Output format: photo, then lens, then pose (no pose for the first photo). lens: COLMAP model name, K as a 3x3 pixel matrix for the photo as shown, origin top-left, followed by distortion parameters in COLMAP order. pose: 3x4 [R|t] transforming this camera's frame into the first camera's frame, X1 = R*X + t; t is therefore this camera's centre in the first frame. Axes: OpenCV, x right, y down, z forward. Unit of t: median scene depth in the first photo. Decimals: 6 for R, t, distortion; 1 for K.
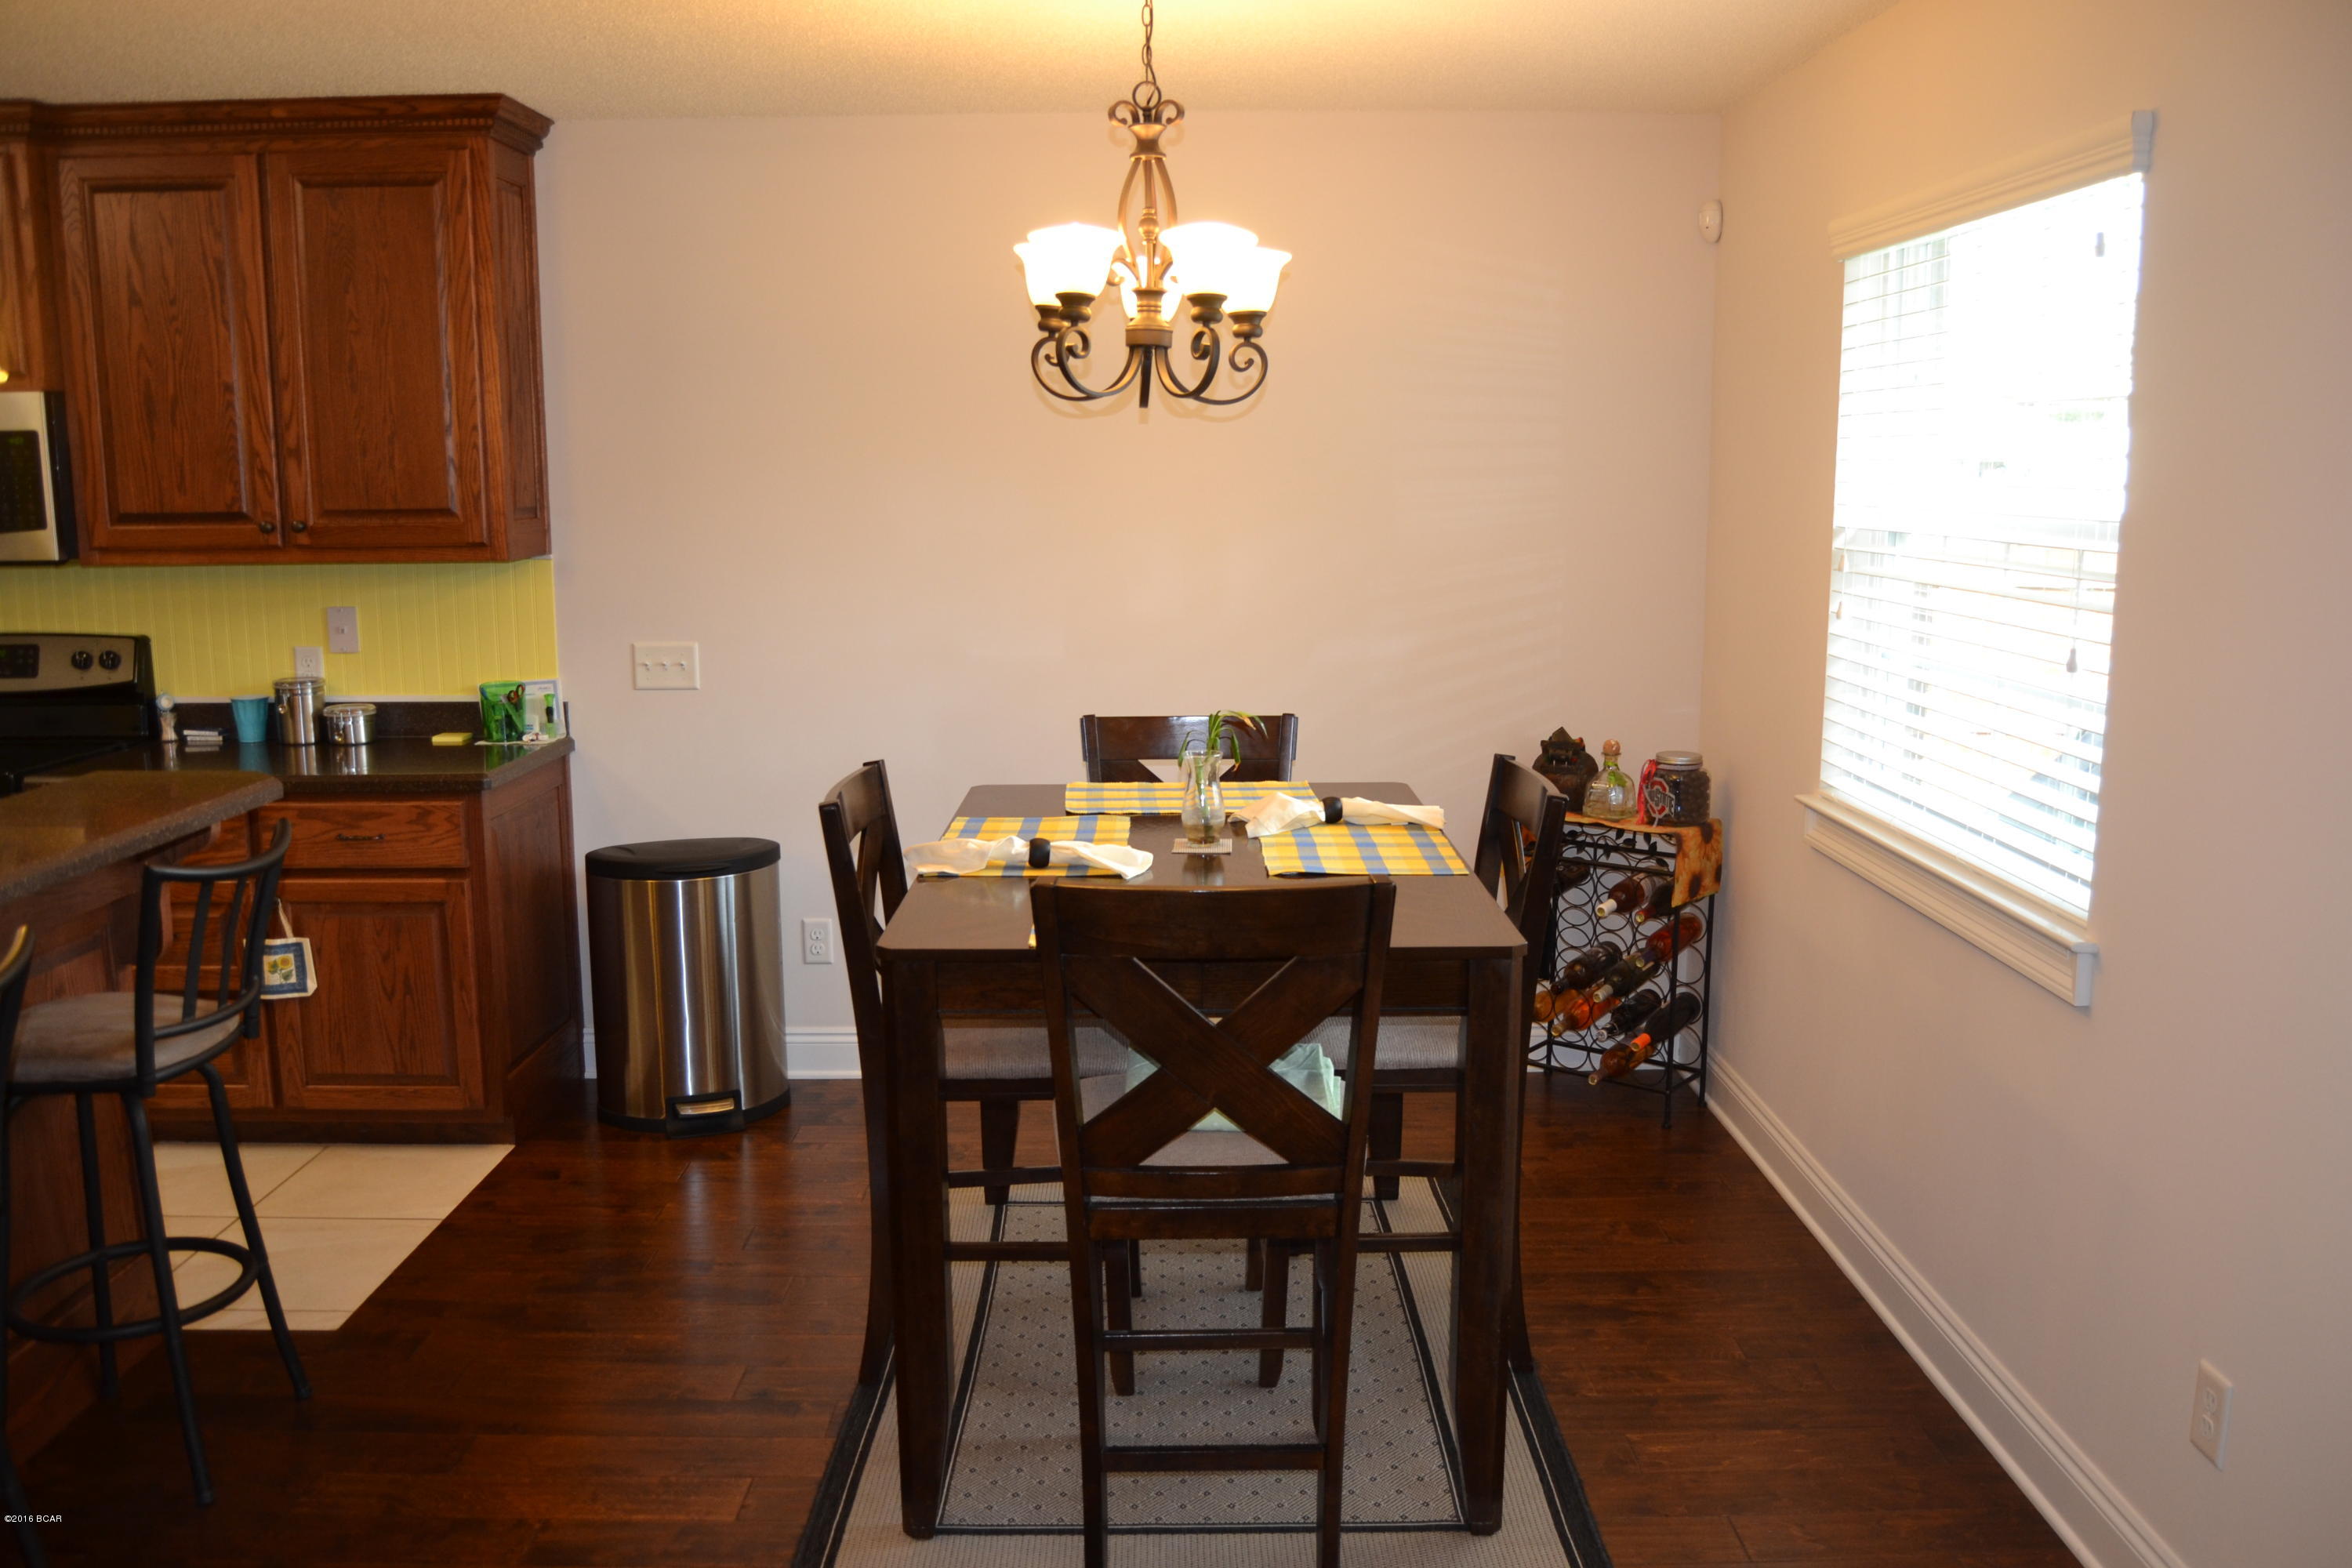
lens RADIAL K [[1871.2, 0, 1189.1], [0, 1871.2, 797.1], [0, 0, 1]] dist [-0.098799, 0.044038]
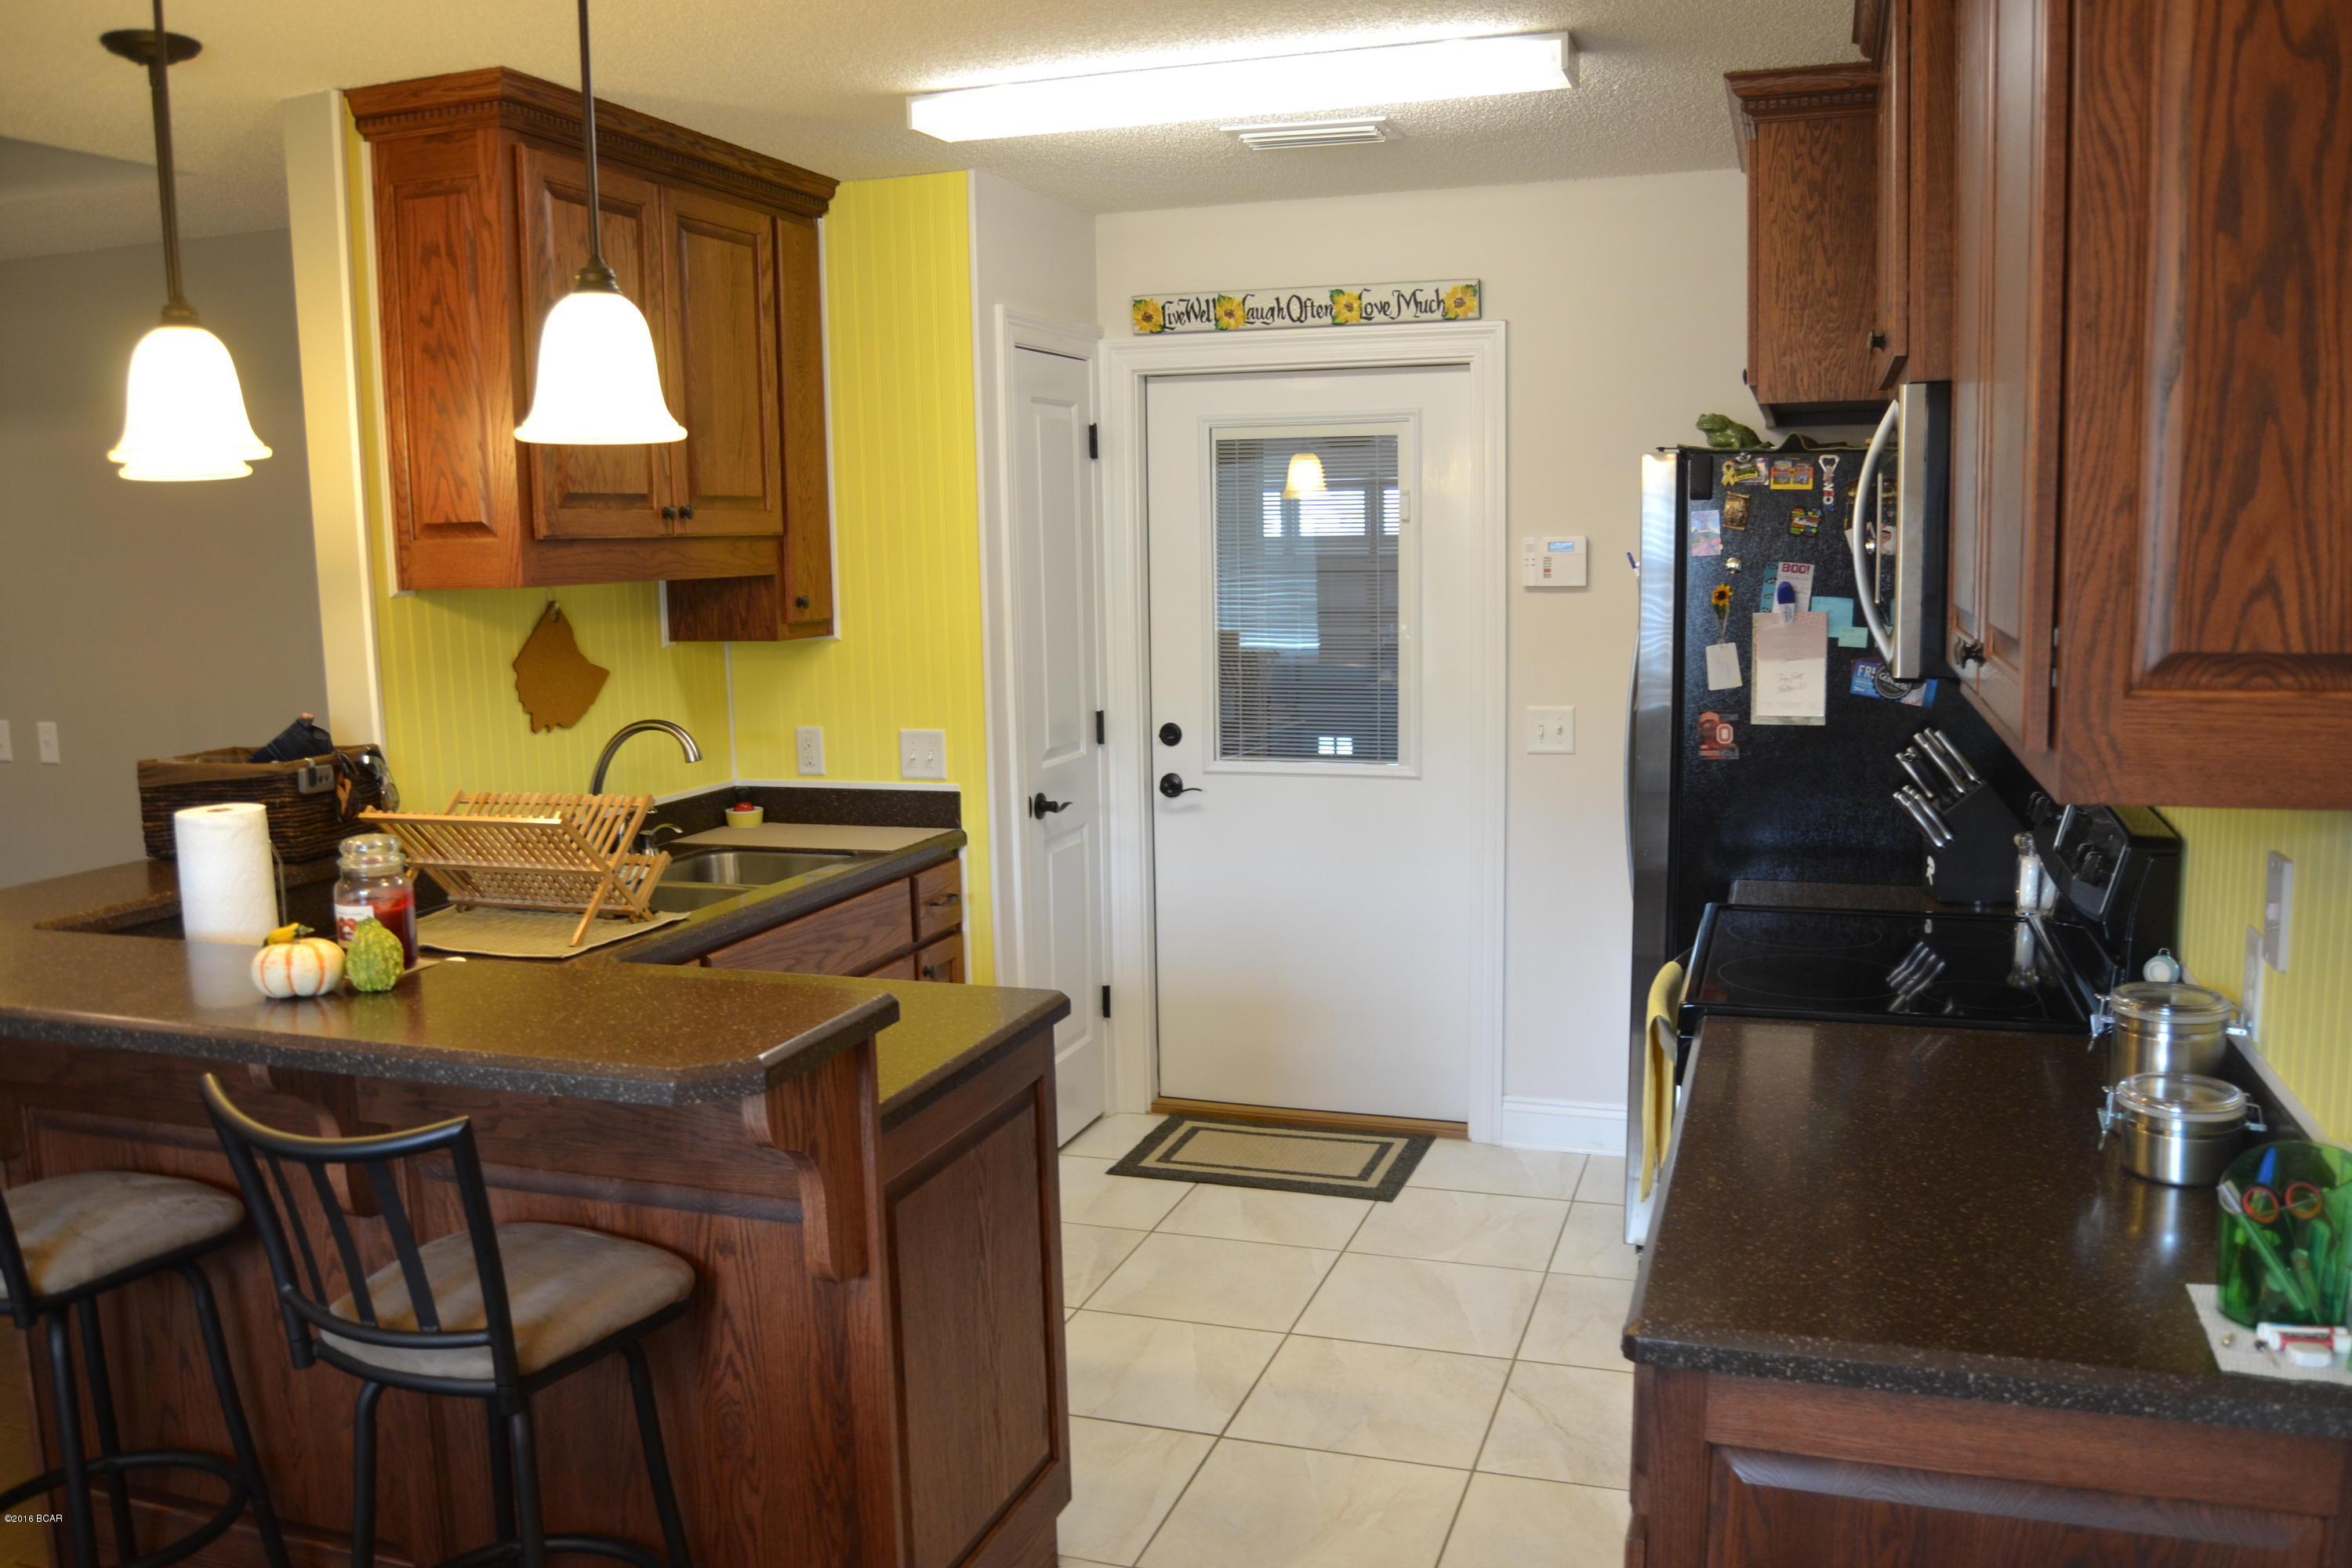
lens RADIAL K [[1871.2, 0, 1189.1], [0, 1871.2, 797.1], [0, 0, 1]] dist [-0.098799, 0.044038]
pose [[-0.328681, 0.140088, -0.933994, -0.001939], [-0.143036, 0.970147, 0.195847, -0.179092], [0.933547, 0.197966, -0.298831, 0.985668]]
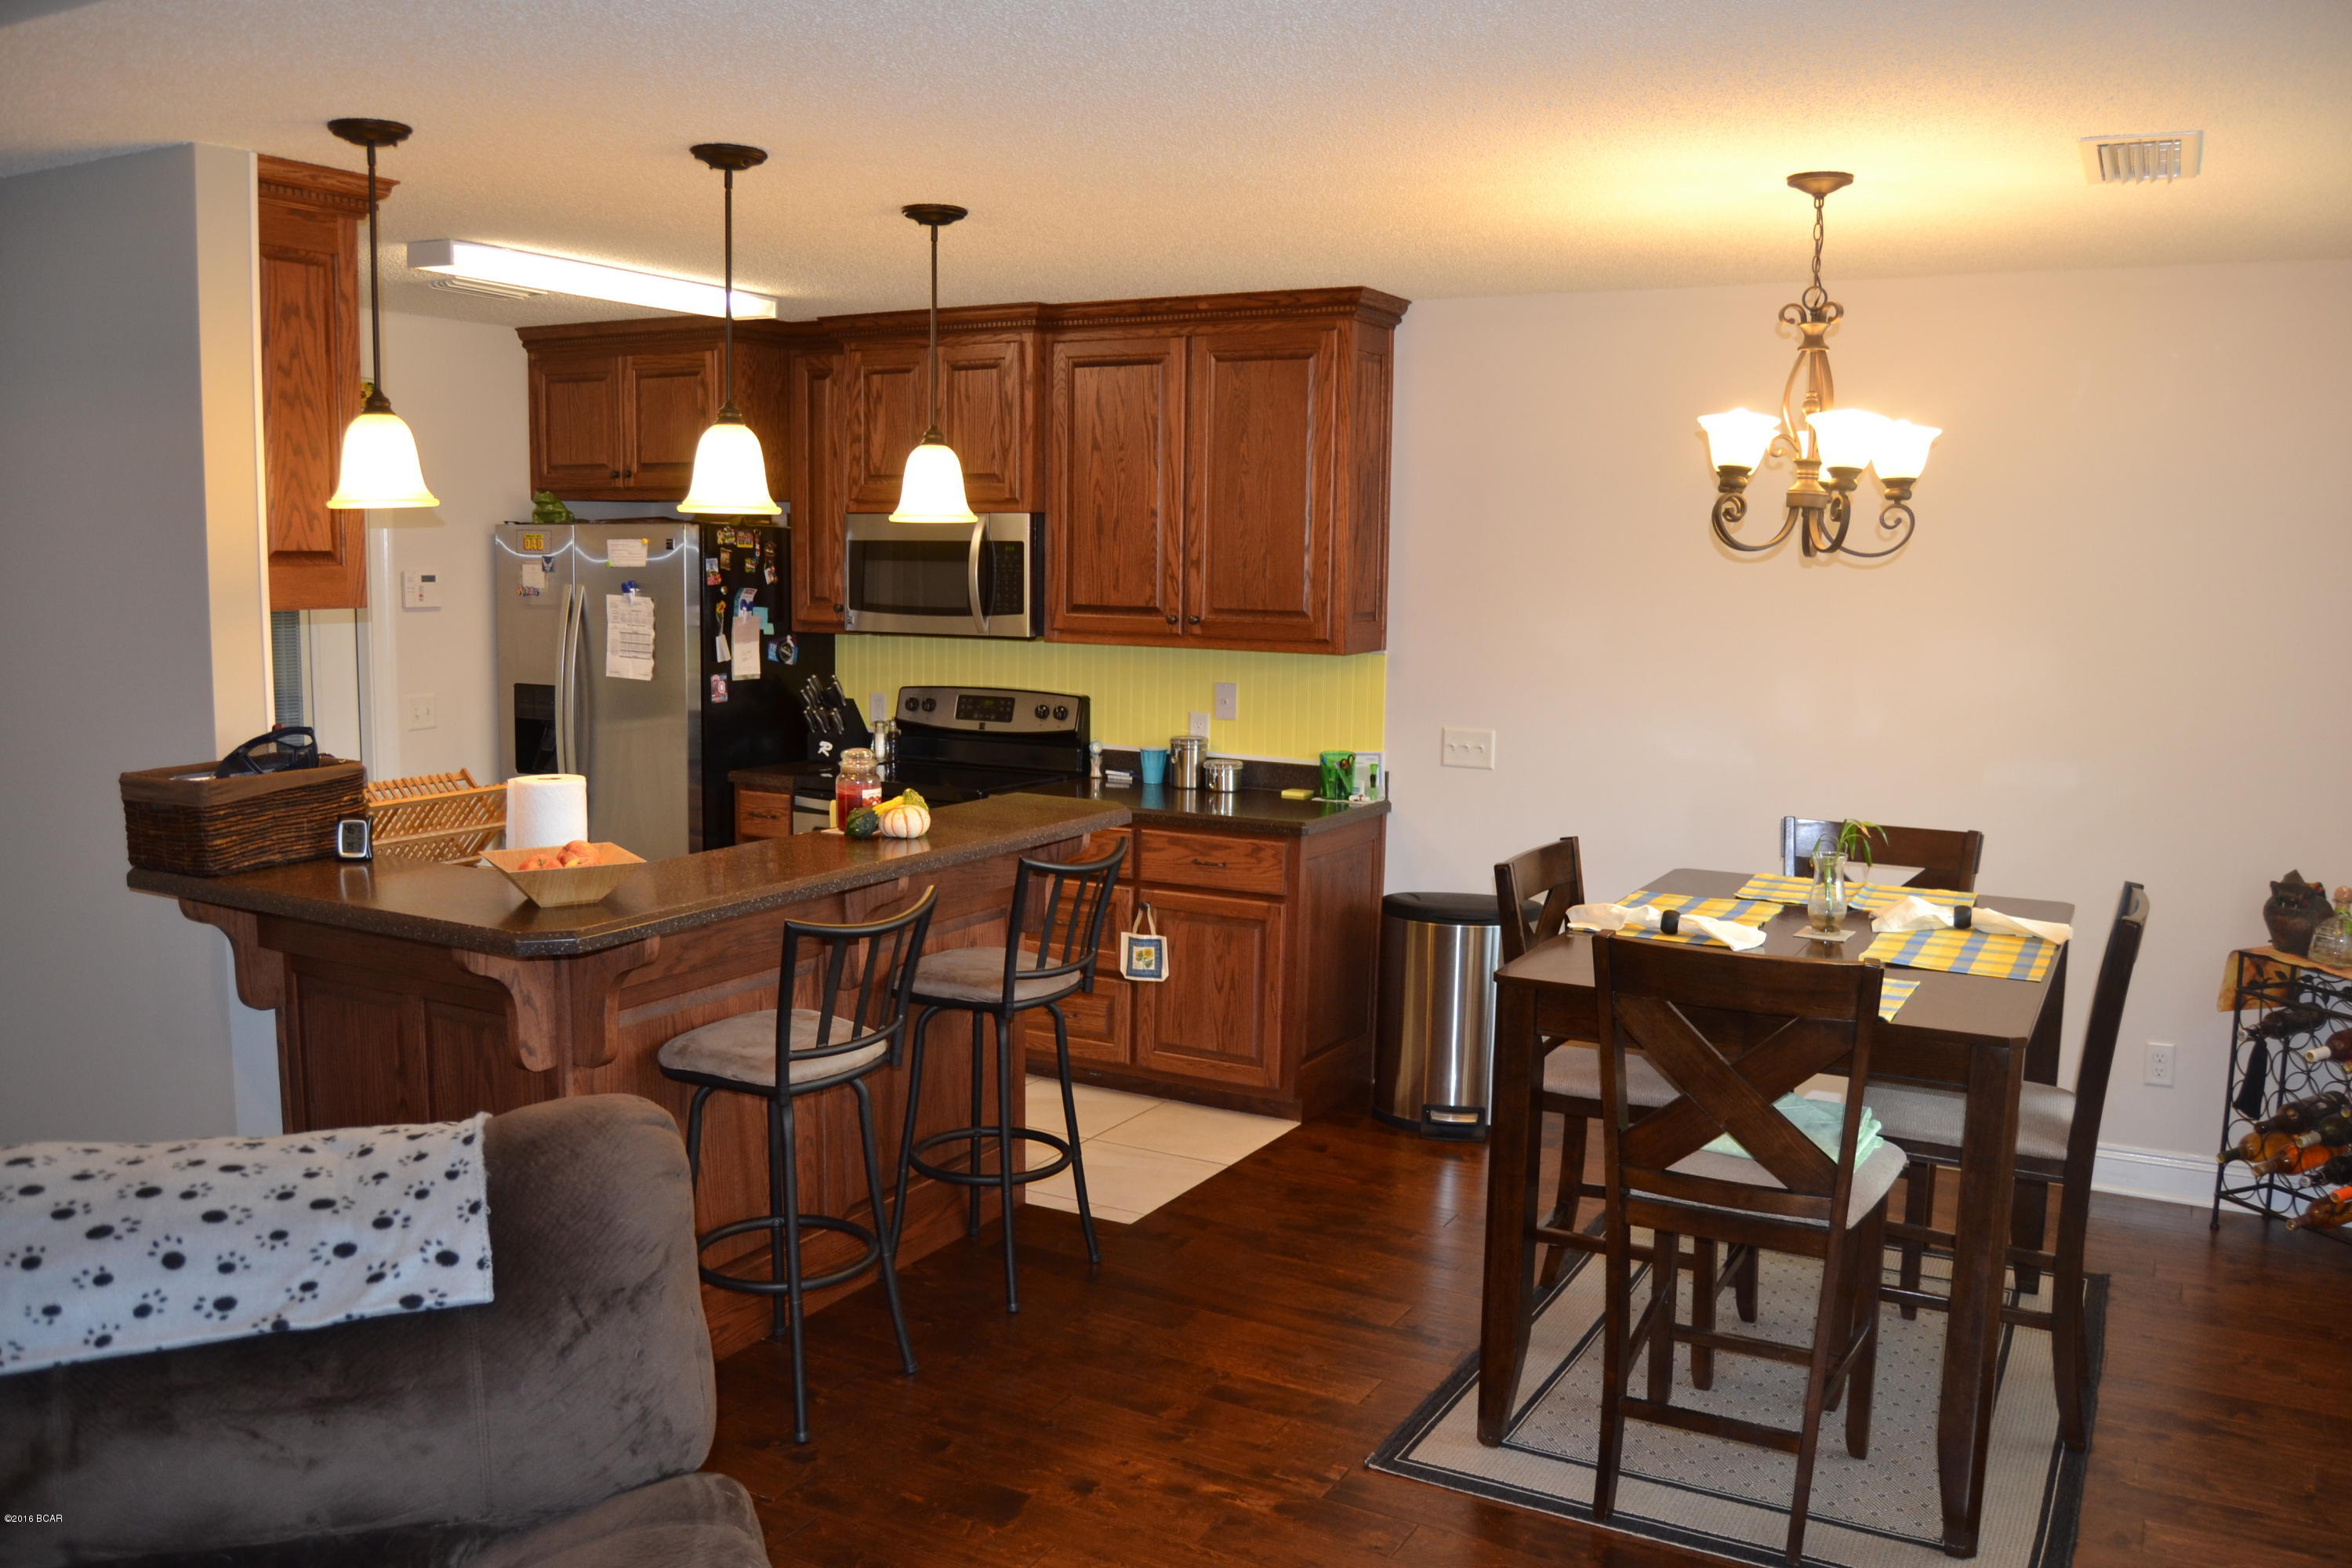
lens RADIAL K [[1871.2, 0, 1189.1], [0, 1871.2, 797.1], [0, 0, 1]] dist [-0.098799, 0.044038]
pose [[0.871206, 0.078686, -0.484570, 0.164791], [-0.100868, 0.994702, -0.019828, 0.003259], [0.480442, 0.066152, 0.874528, -0.153988]]
